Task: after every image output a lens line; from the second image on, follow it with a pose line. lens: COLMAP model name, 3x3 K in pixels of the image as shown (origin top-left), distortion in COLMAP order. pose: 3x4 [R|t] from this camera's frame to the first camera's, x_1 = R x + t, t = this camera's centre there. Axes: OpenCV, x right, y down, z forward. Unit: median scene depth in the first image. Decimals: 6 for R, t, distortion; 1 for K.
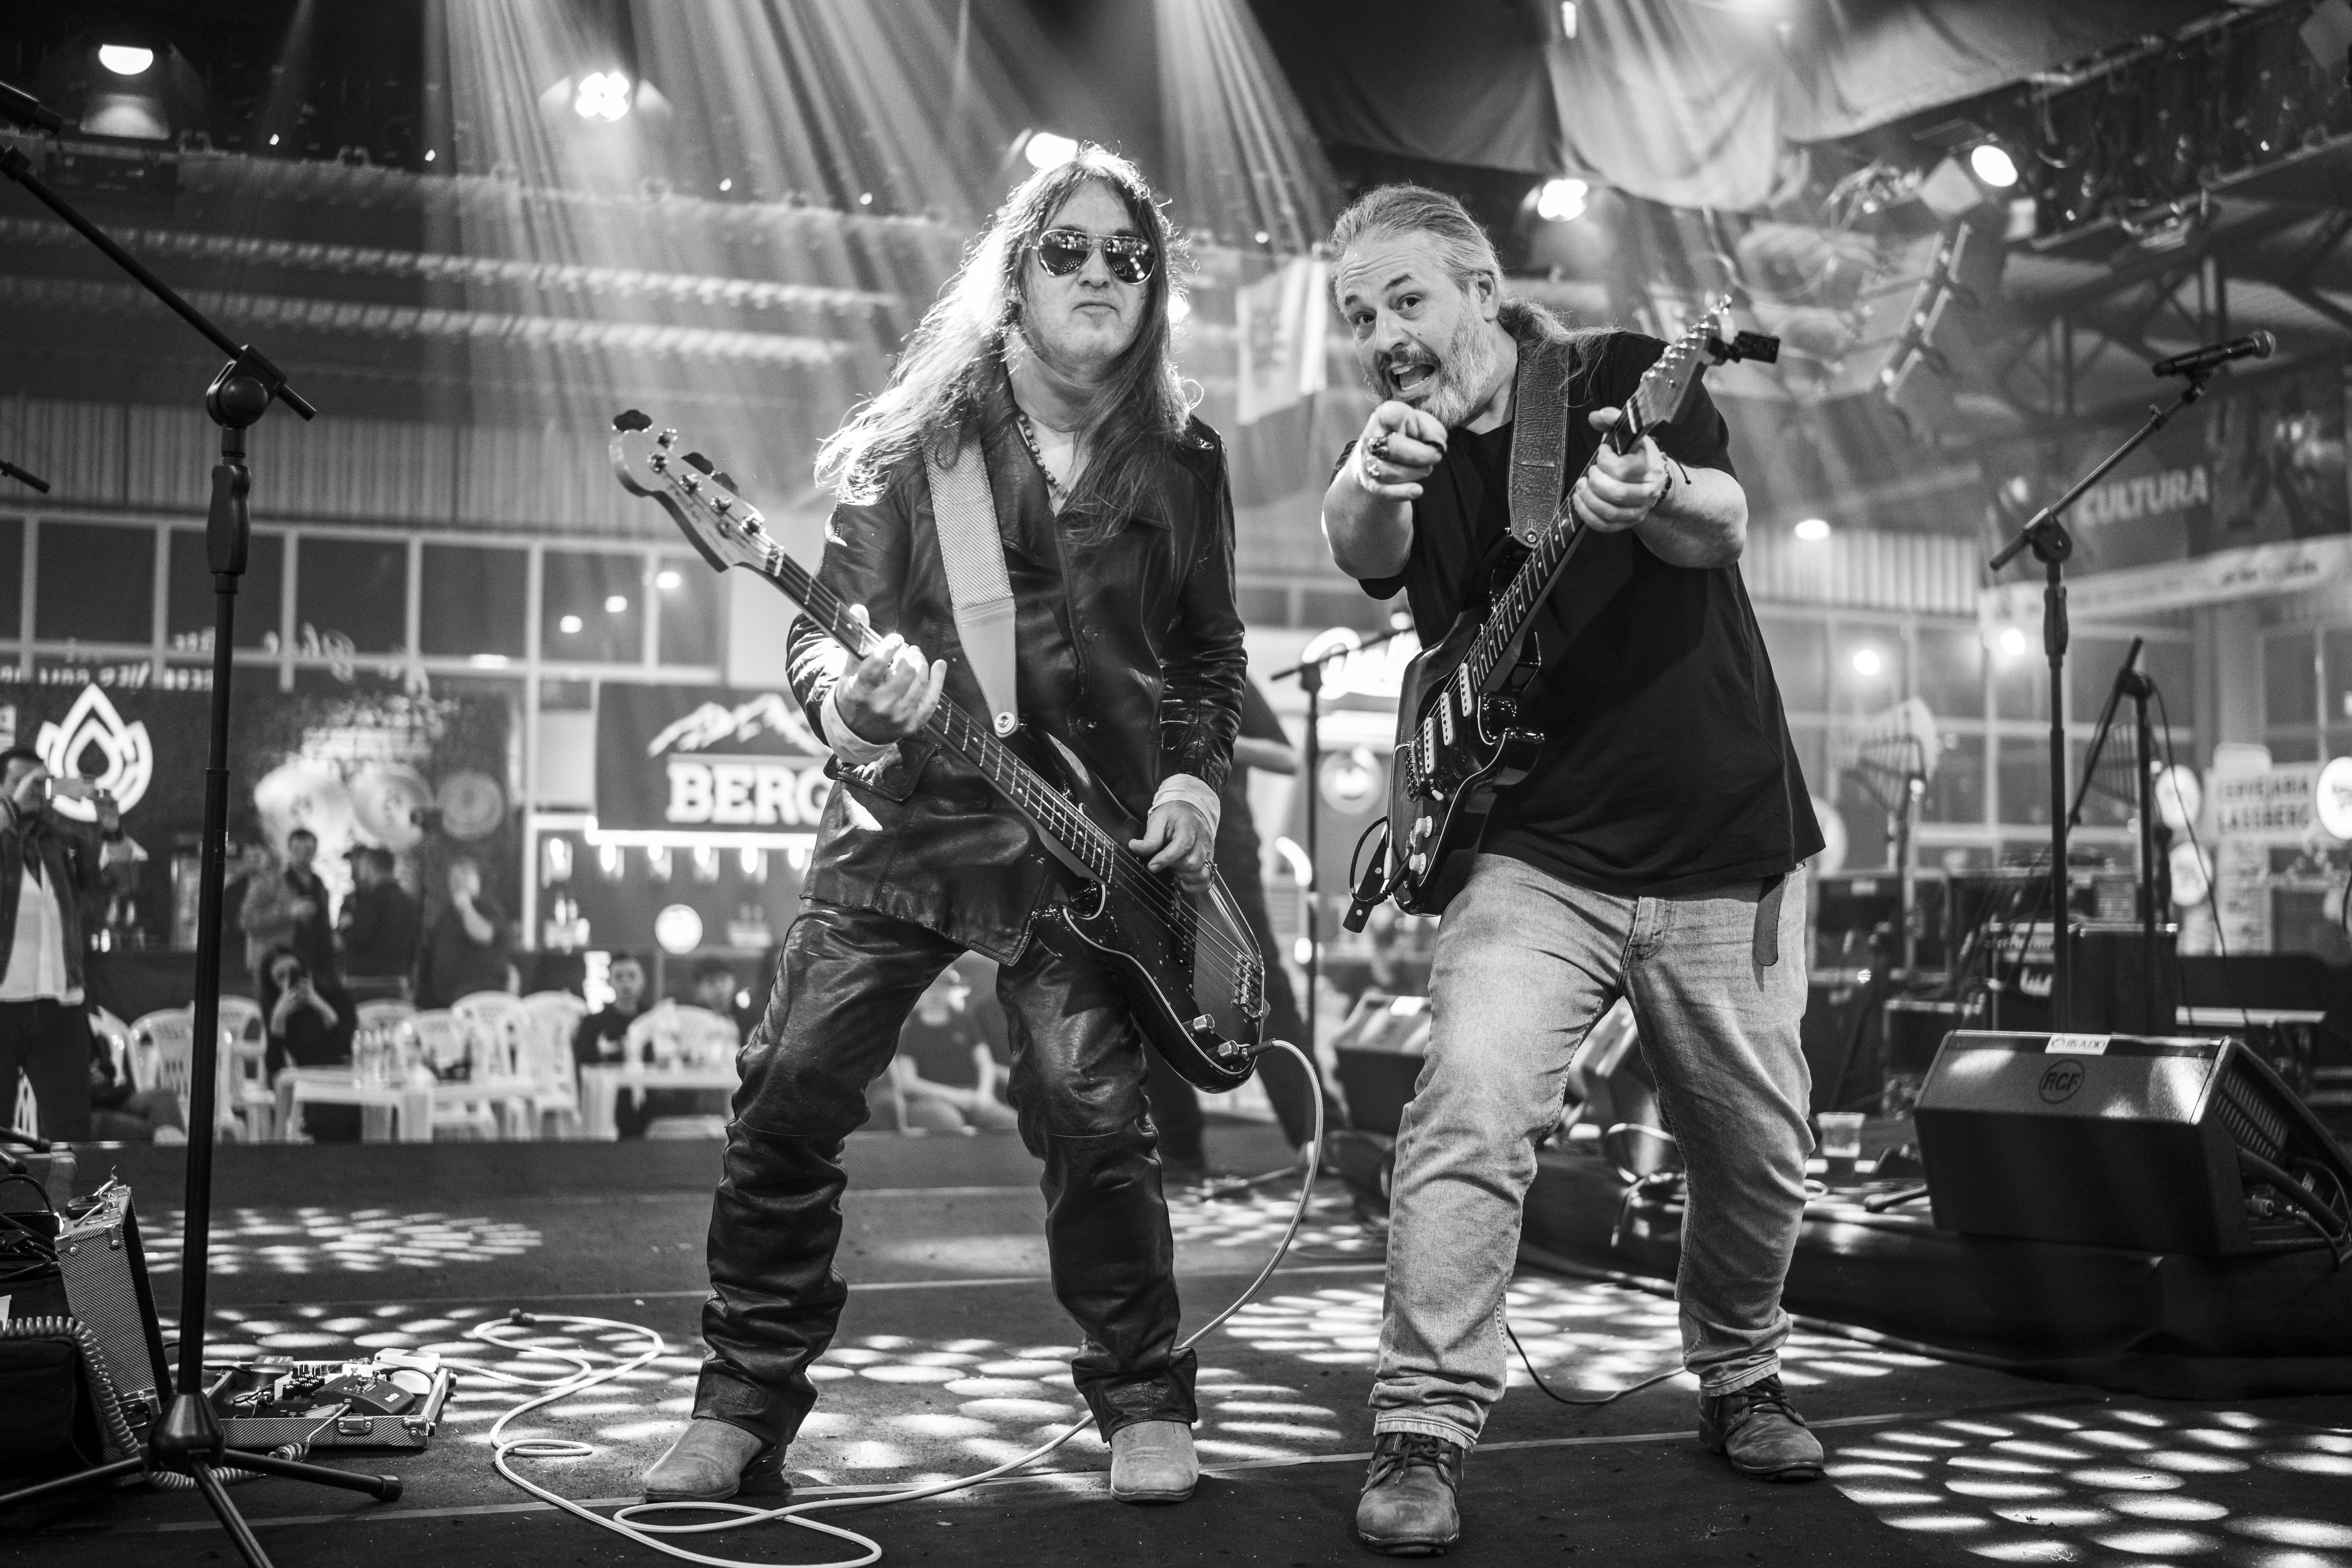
lens RADIAL K [[2865.2, 0, 1260.9], [0, 2865.2, 783.0], [0, 0, 1]] dist [-0.159710, 0.221550]
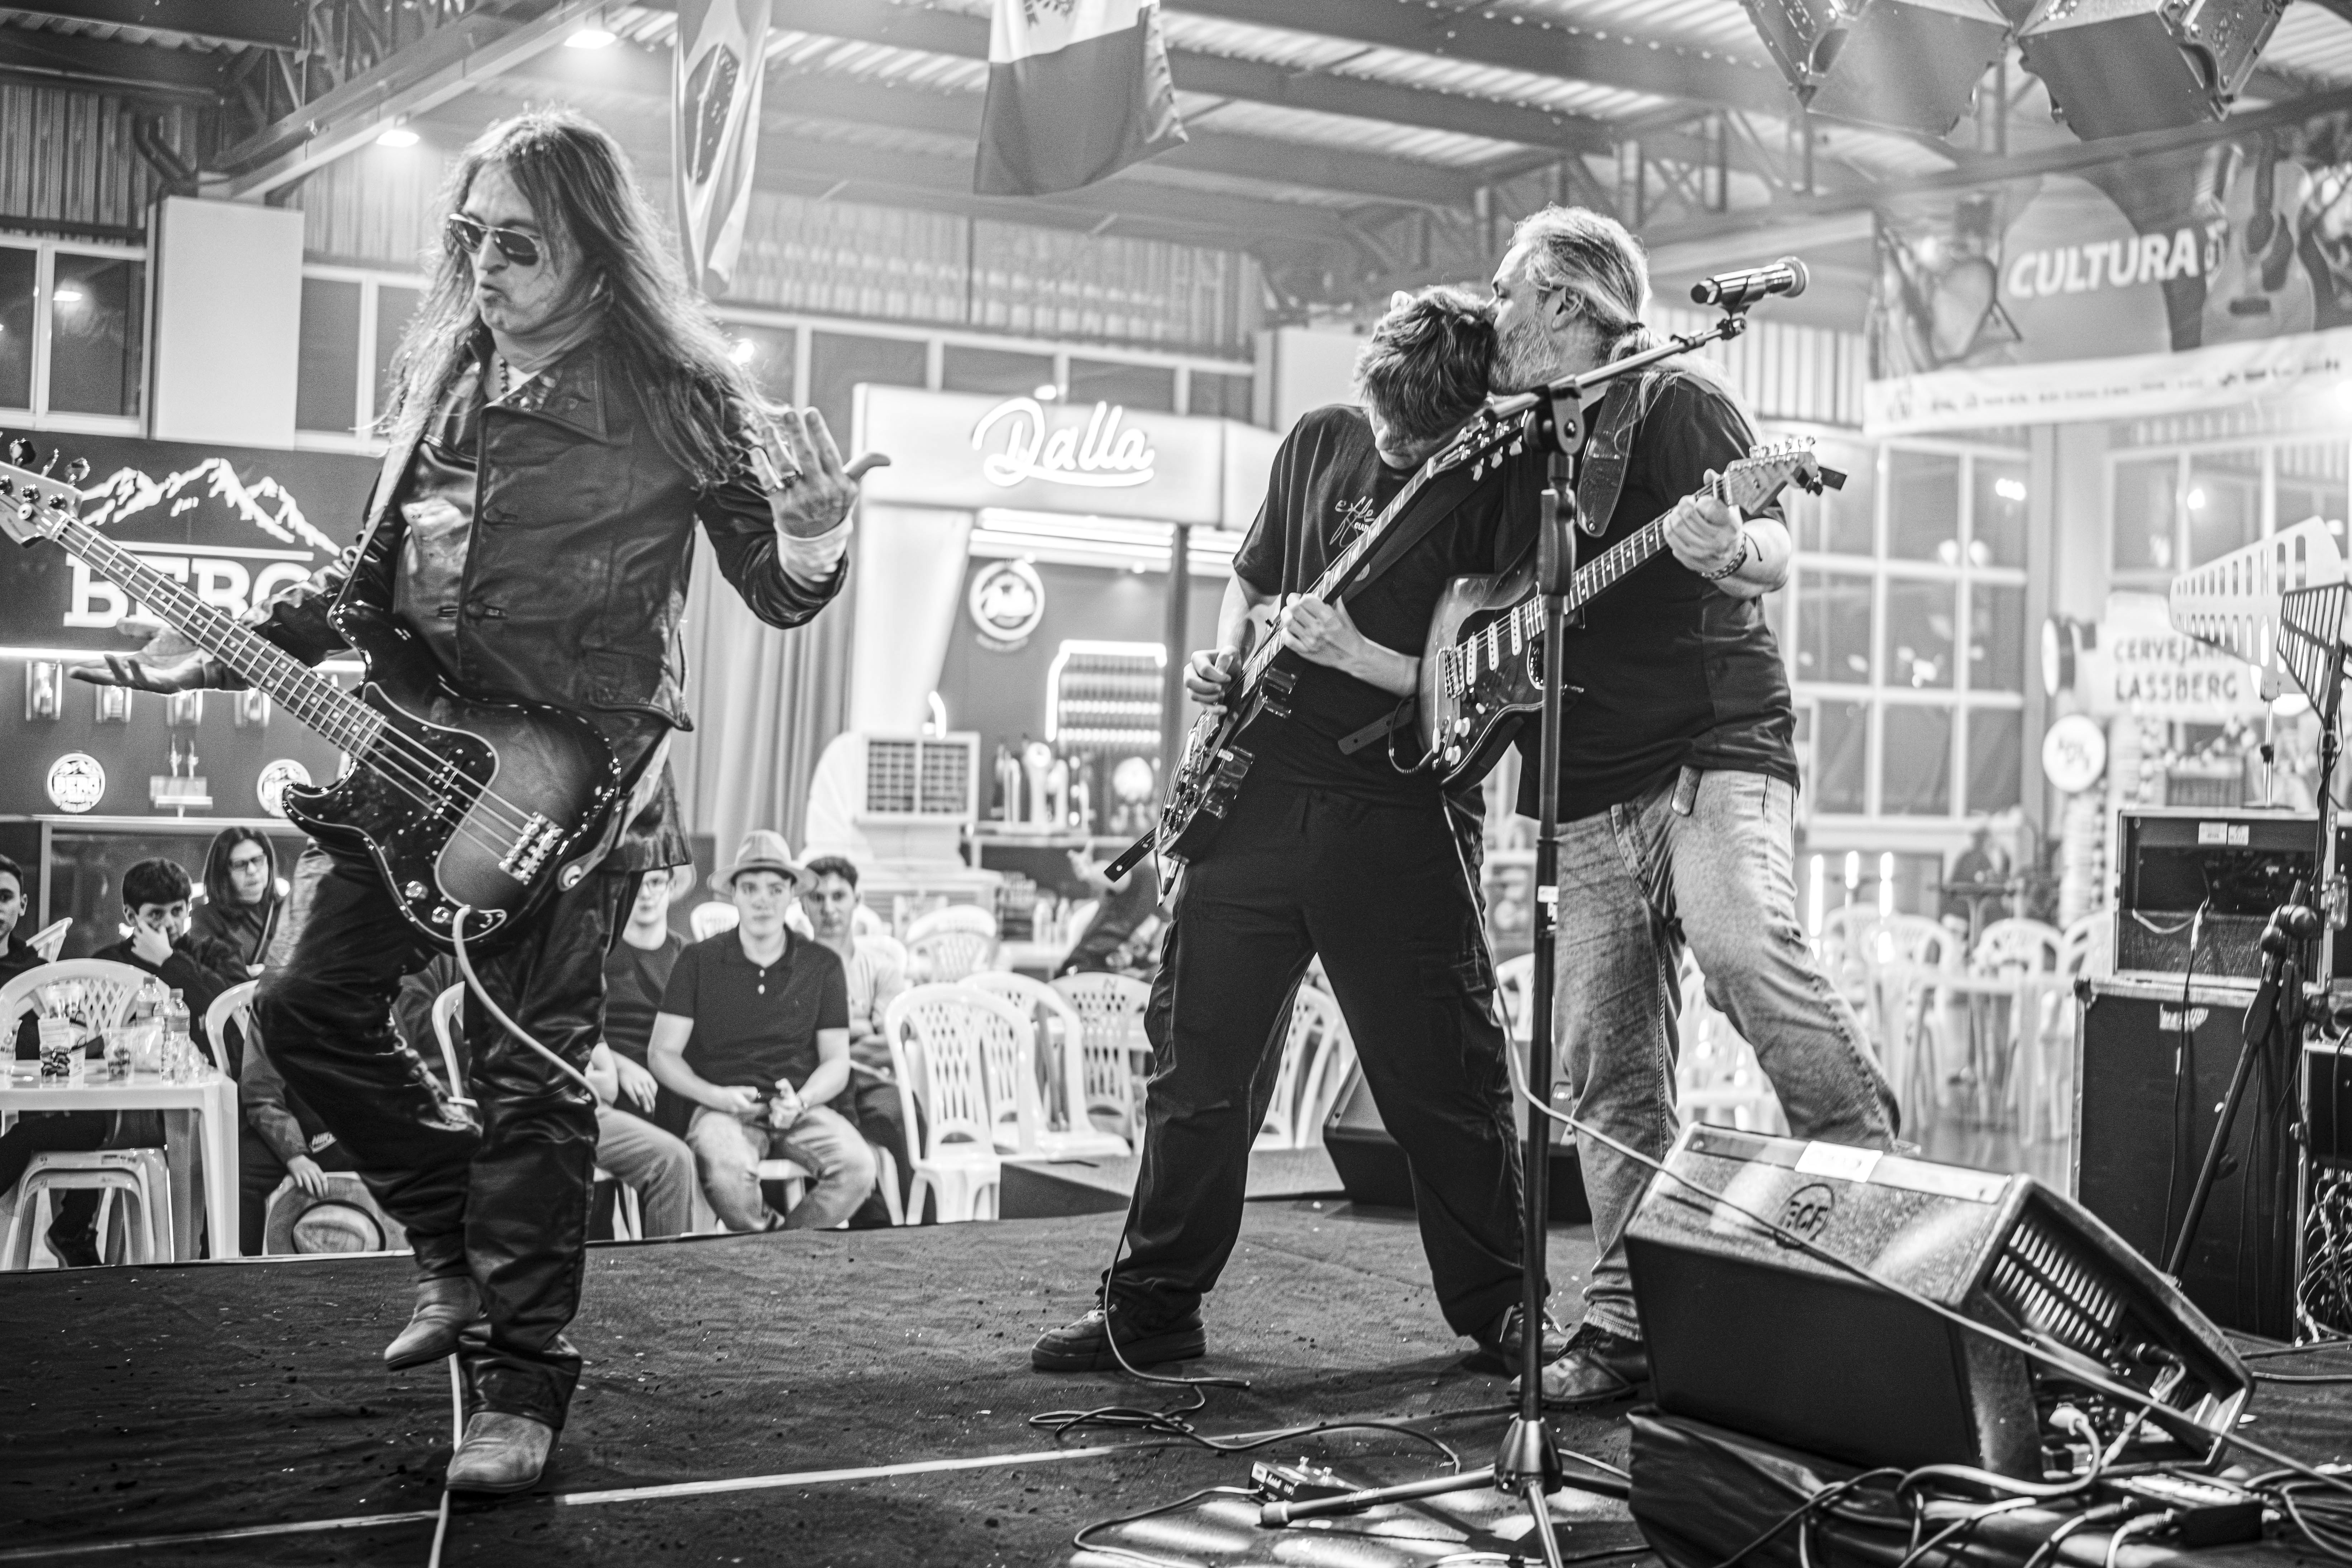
lens RADIAL K [[2865.2, 0, 1260.9], [0, 2865.2, 783.0], [0, 0, 1]] dist [-0.159710, 0.221550]
pose [[0.979744, 0.019719, 0.199283, -0.120586], [-0.032981, 0.997440, 0.063447, -0.005549], [-0.197522, -0.068734, 0.977886, 0.567609]]
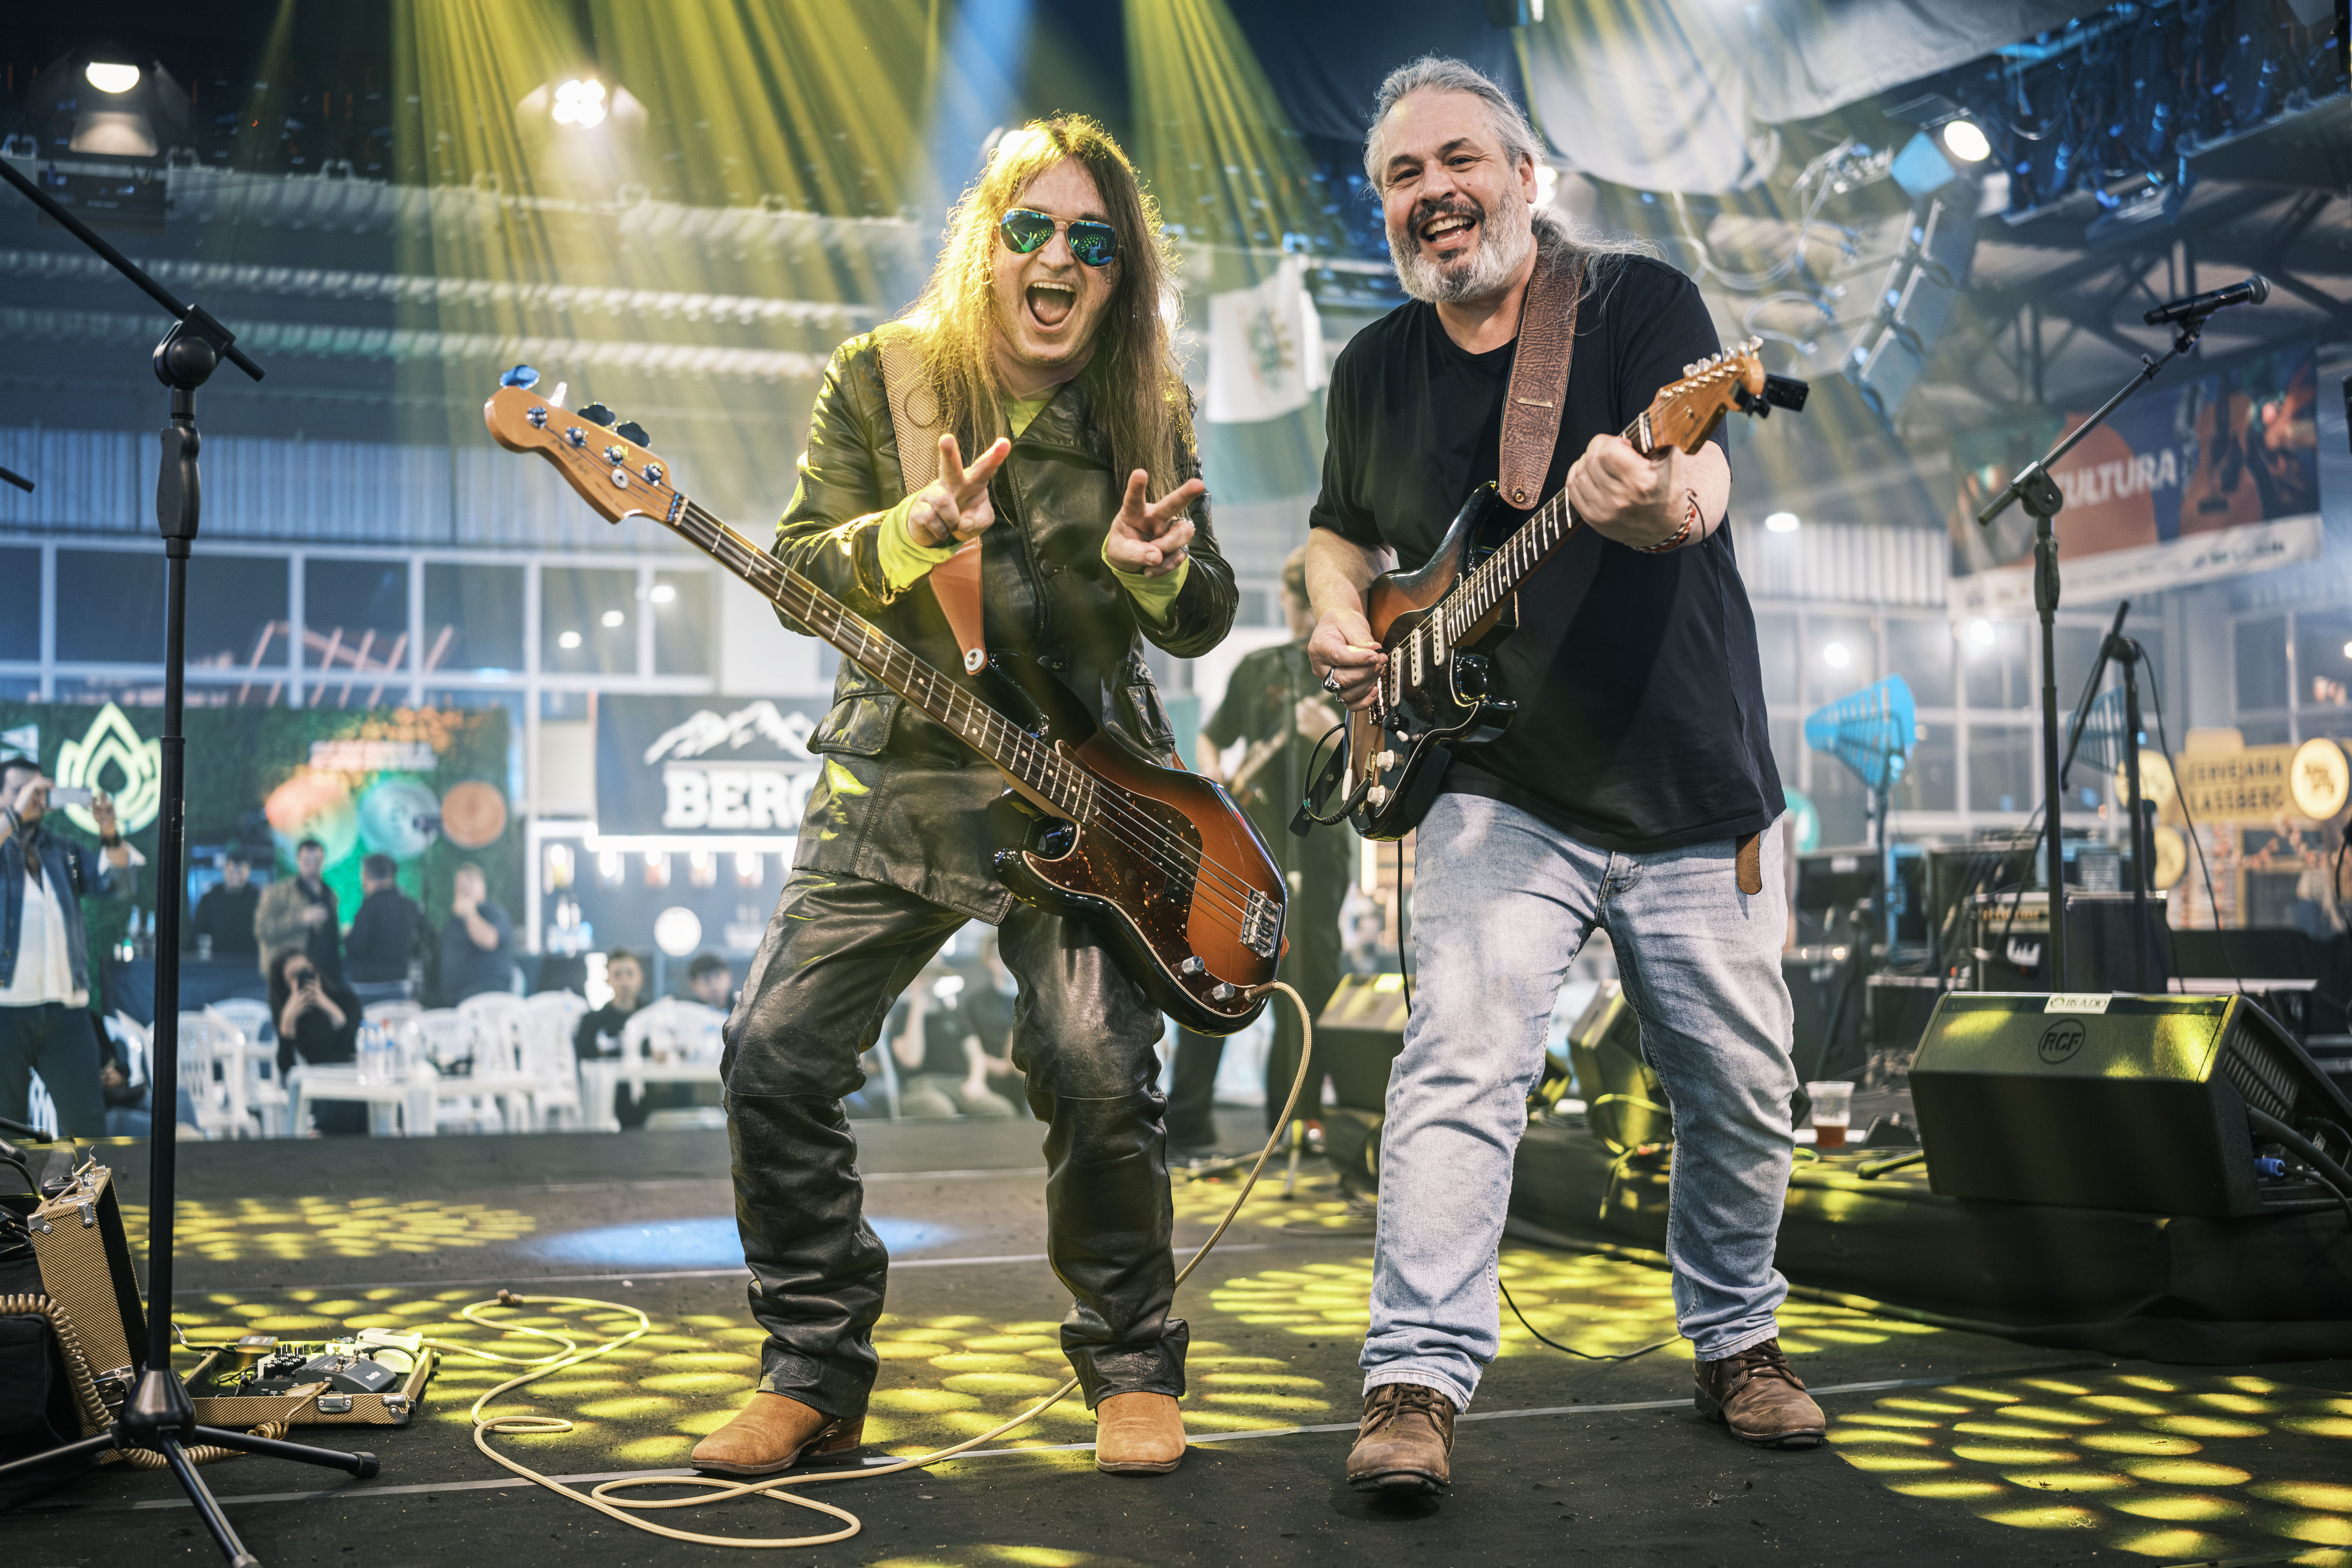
lens RADIAL K [[2762.2, 0, 1120.1], [0, 2762.2, 873.6], [0, 0, 1]] dist [-0.163956, 0.222875]
pose [[0.998870, -0.014541, -0.045242, 0.000784], [0.015833, 0.999473, 0.028335, 0.010213], [0.044806, -0.029020, 0.998574, 0.032169]]
